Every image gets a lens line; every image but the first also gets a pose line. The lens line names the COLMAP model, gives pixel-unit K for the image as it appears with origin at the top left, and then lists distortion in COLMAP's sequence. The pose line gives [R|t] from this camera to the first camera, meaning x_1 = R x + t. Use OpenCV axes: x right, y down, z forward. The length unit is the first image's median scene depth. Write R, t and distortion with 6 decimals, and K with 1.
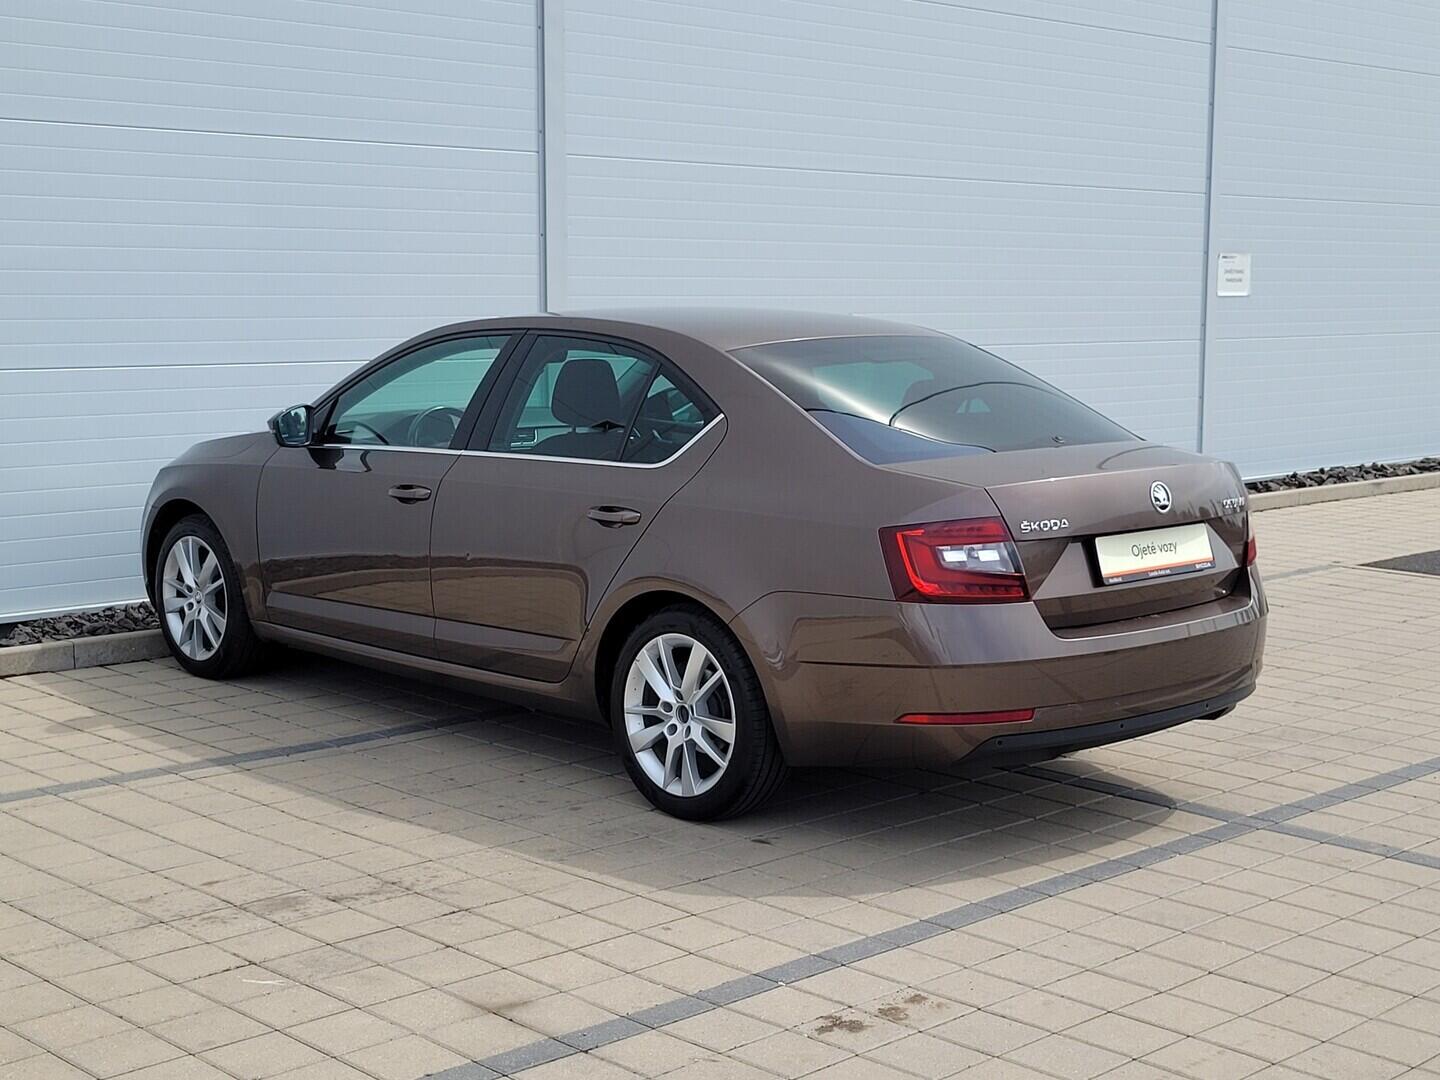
lens RADIAL K [[2119.9, 0, 720.0], [0, 2119.9, 540.0], [0, 0, 1]] dist [0.014049, -0.015263]
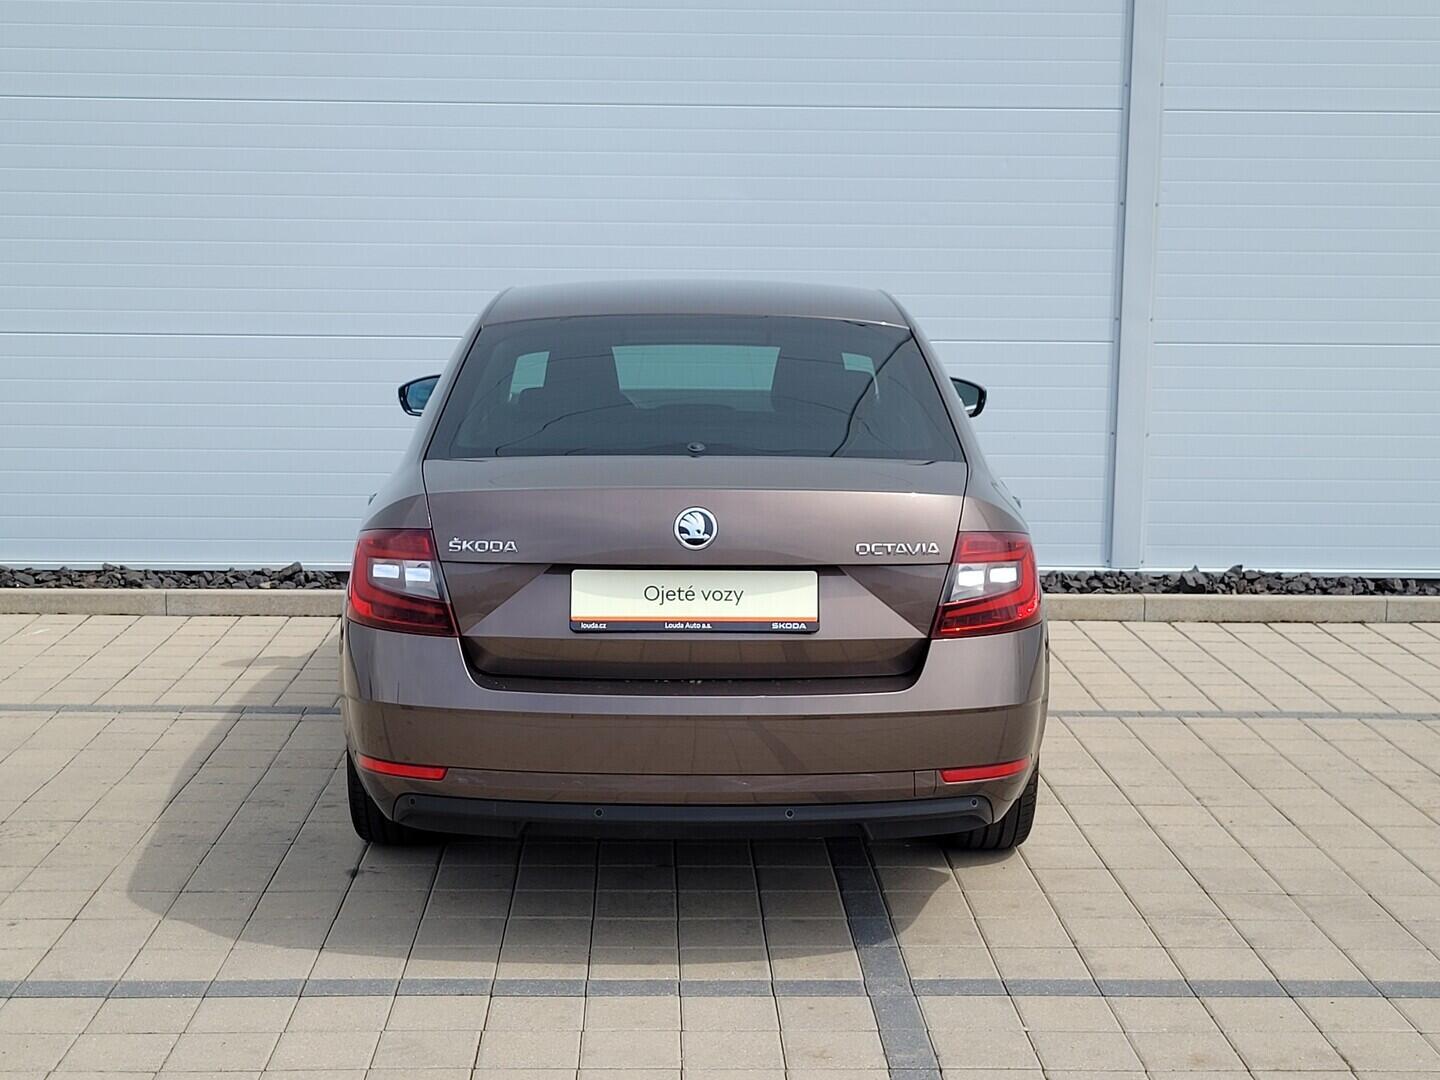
lens RADIAL K [[2119.9, 0, 720.0], [0, 2119.9, 540.0], [0, 0, 1]] dist [0.014049, -0.015263]
pose [[0.731037, 0.092876, -0.675988, 0.742445], [-0.088401, 0.995235, 0.041139, -0.048965], [0.676588, 0.029684, 0.735764, 0.452481]]
